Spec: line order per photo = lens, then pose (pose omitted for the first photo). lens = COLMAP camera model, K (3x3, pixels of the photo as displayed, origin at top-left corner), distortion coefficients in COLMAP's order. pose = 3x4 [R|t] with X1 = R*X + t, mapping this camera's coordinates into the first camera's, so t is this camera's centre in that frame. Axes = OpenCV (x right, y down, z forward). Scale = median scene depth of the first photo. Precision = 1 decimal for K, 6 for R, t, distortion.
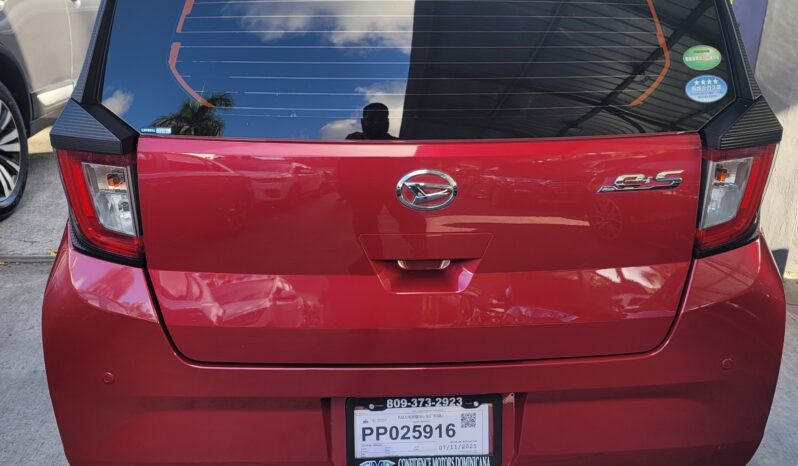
lens RADIAL K [[724.6, 0, 399.0], [0, 724.6, 233.0], [0, 0, 1]] dist [0.001591, 0.013401]
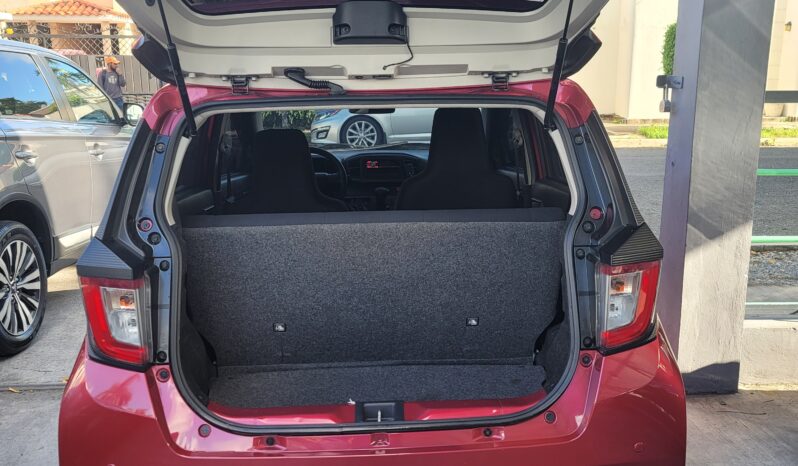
lens RADIAL K [[724.6, 0, 399.0], [0, 724.6, 233.0], [0, 0, 1]] dist [0.001591, 0.013401]
pose [[0.999705, -0.022204, -0.009845, 0.045801], [0.019974, 0.982176, -0.186897, 0.027801], [0.013820, 0.186646, 0.982330, -0.119031]]
